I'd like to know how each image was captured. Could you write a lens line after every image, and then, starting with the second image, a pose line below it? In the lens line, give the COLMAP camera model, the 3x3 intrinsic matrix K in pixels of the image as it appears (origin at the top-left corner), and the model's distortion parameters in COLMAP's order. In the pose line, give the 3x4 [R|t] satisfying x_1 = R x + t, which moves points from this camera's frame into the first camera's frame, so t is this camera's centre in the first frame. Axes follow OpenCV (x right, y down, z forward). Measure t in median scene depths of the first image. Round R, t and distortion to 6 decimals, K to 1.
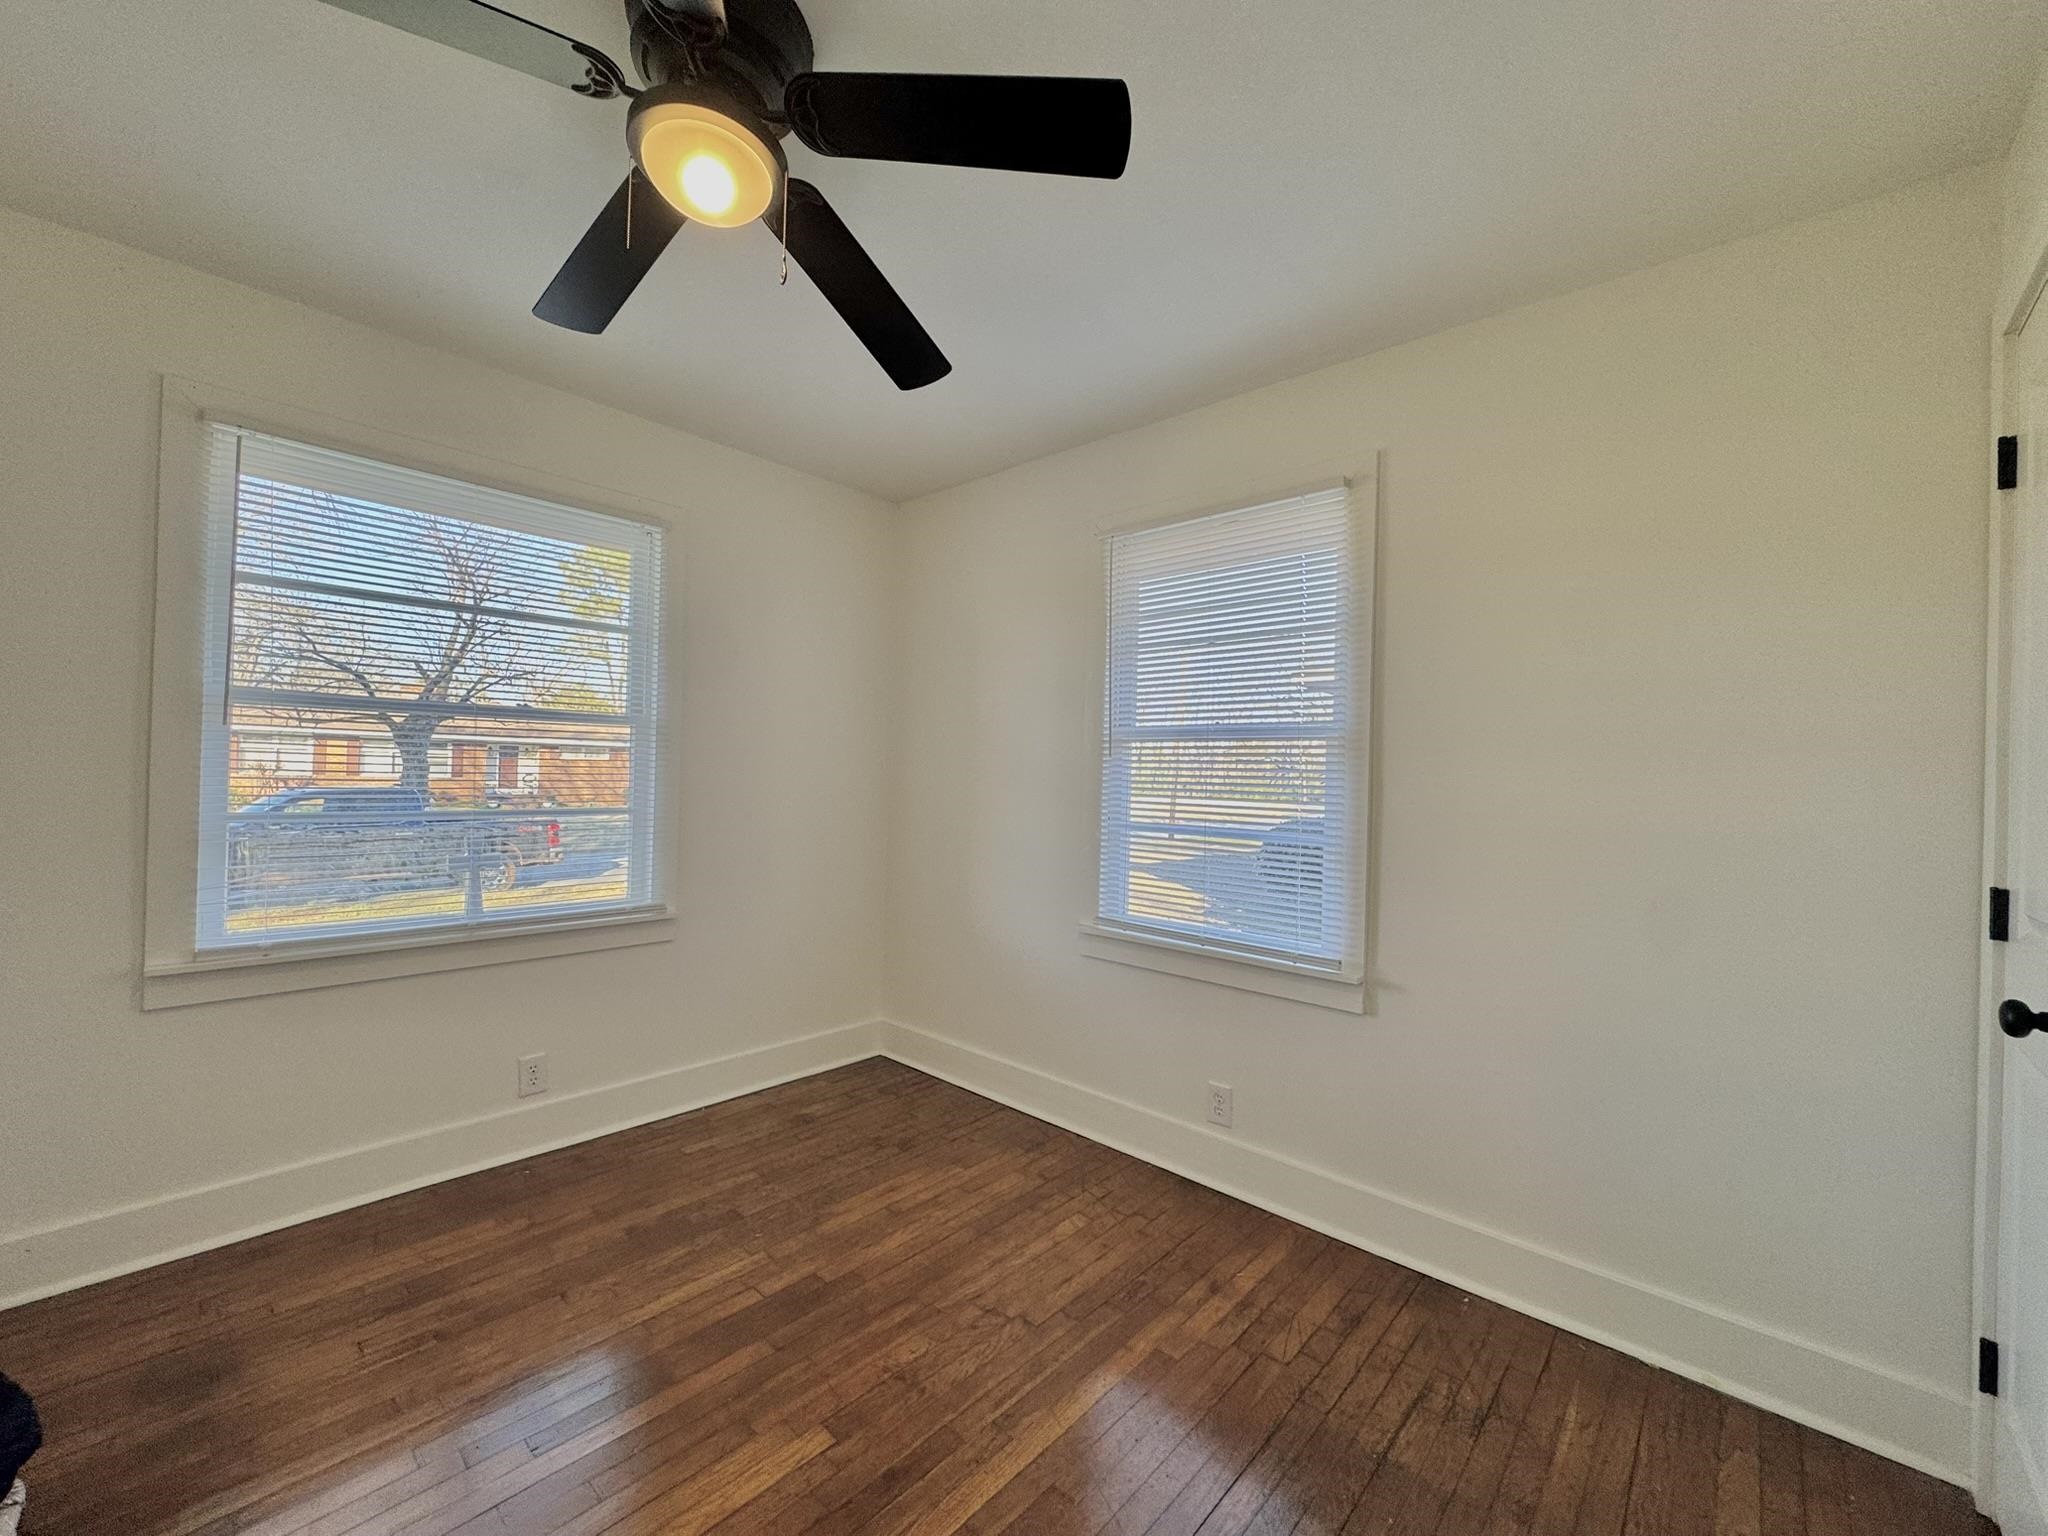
lens RADIAL K [[817.5, 0, 1023.0], [0, 817.5, 764.8], [0, 0, 1]] dist [-0.004242, 0.000526]
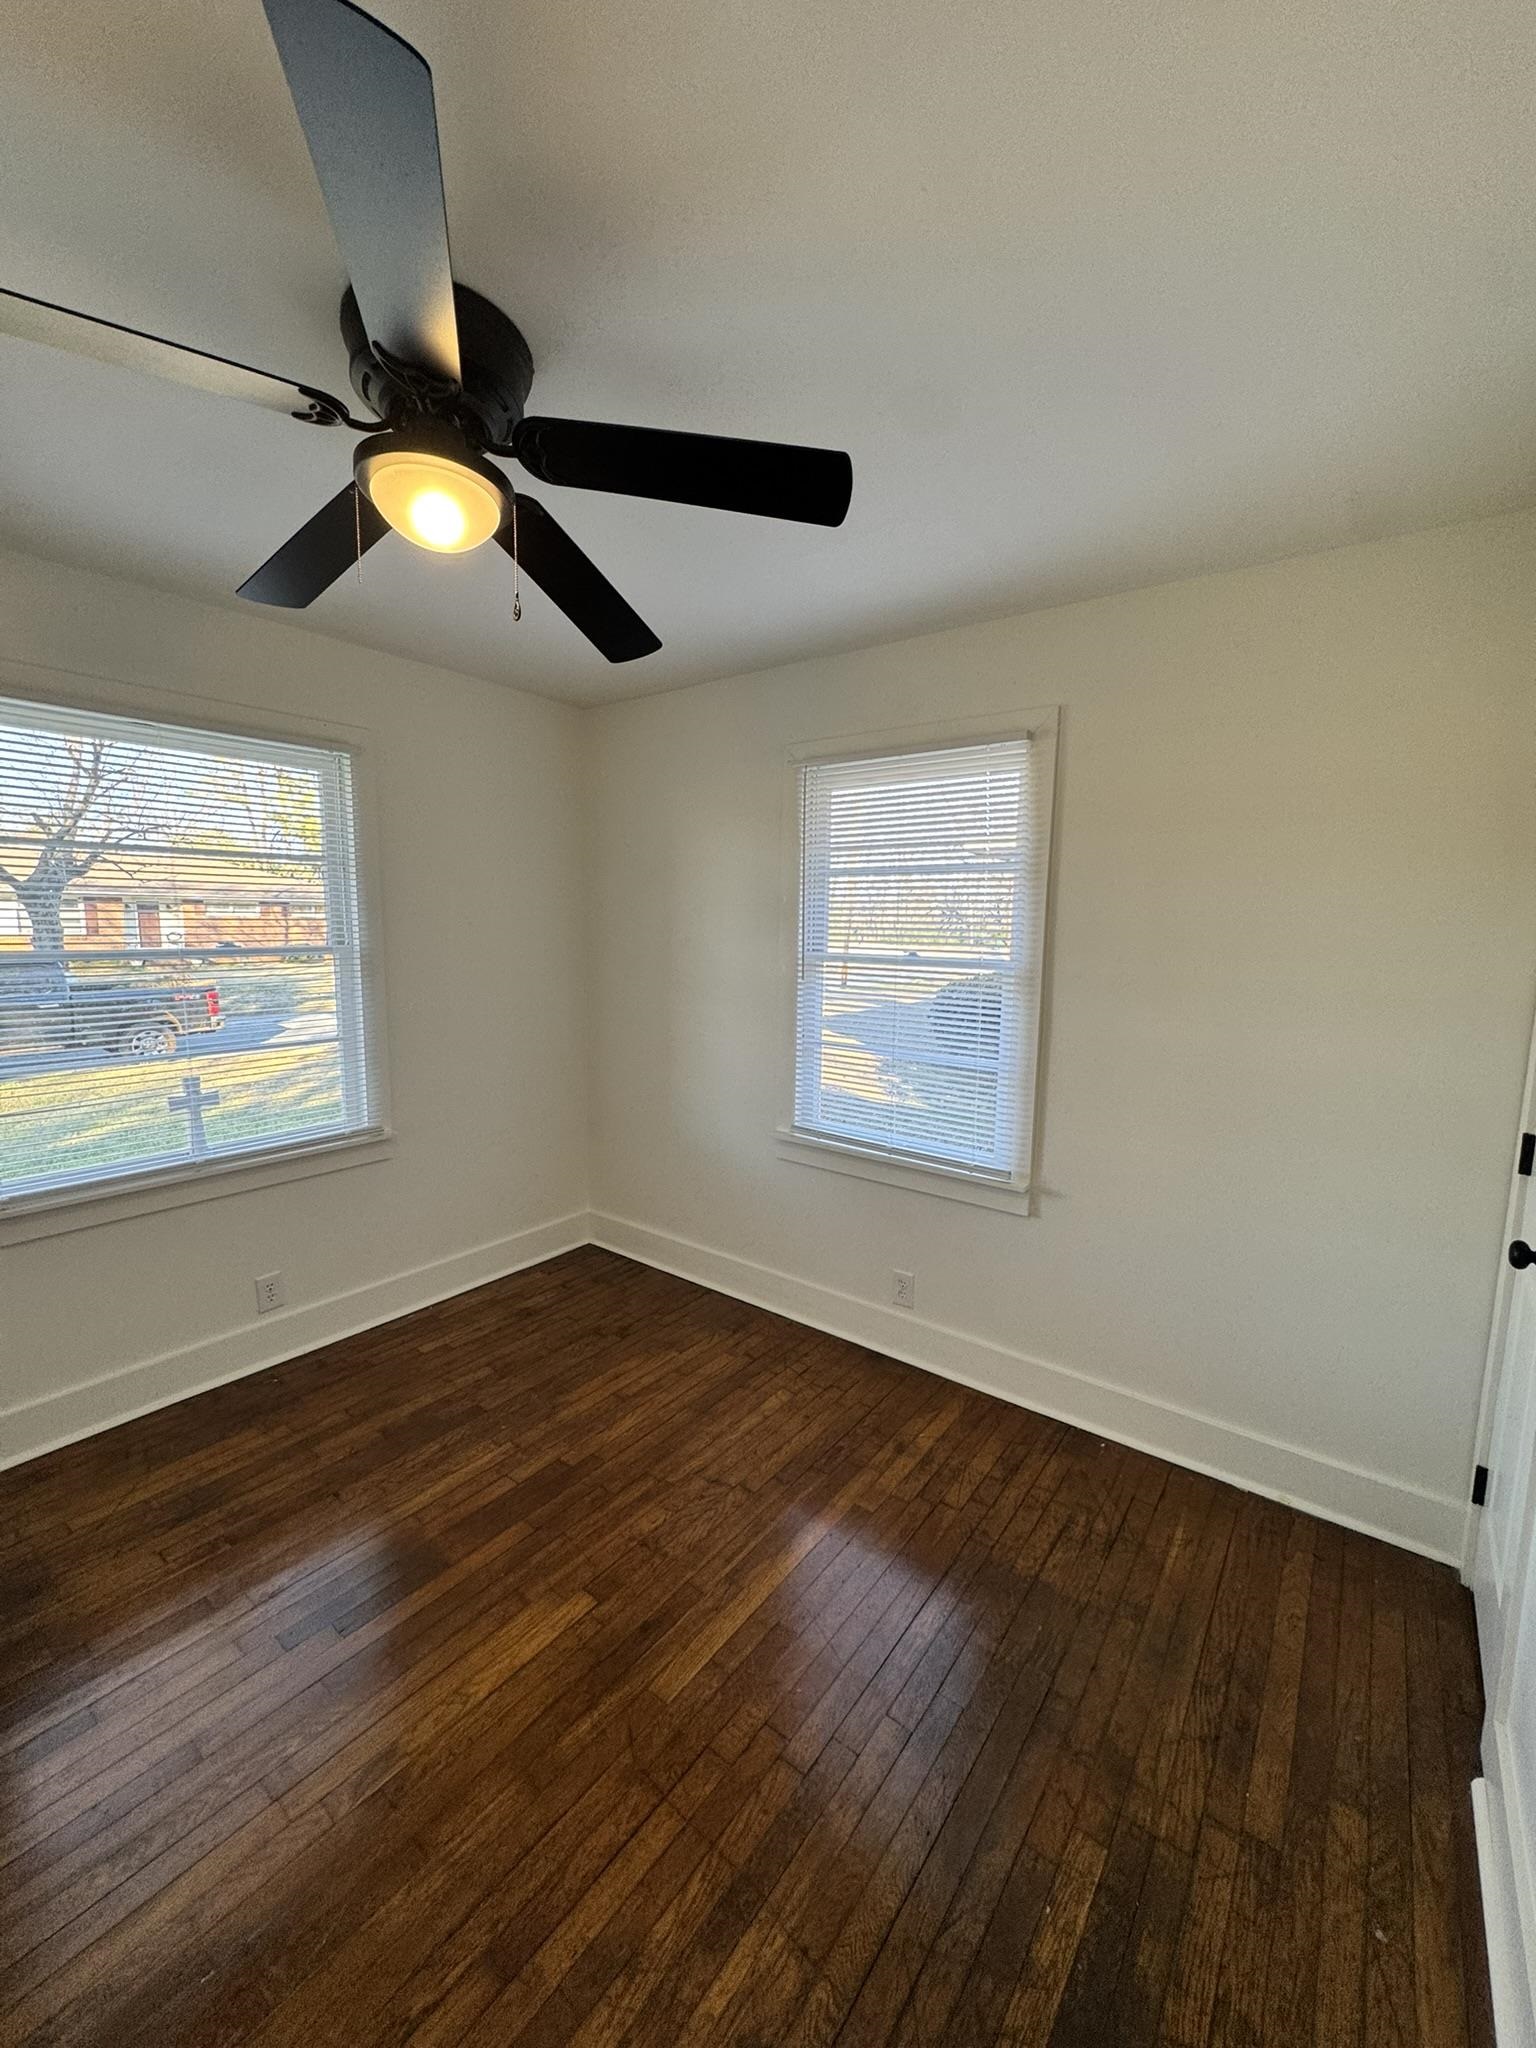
lens RADIAL K [[817.5, 0, 765.8], [0, 817.5, 1016.4], [0, 0, 1]] dist [-0.004242, 0.000526]
pose [[0.996143, -0.020583, 0.085300, -0.048618], [0.009046, 0.991008, 0.133497, -0.141397], [-0.087281, -0.132211, 0.987371, -0.075374]]
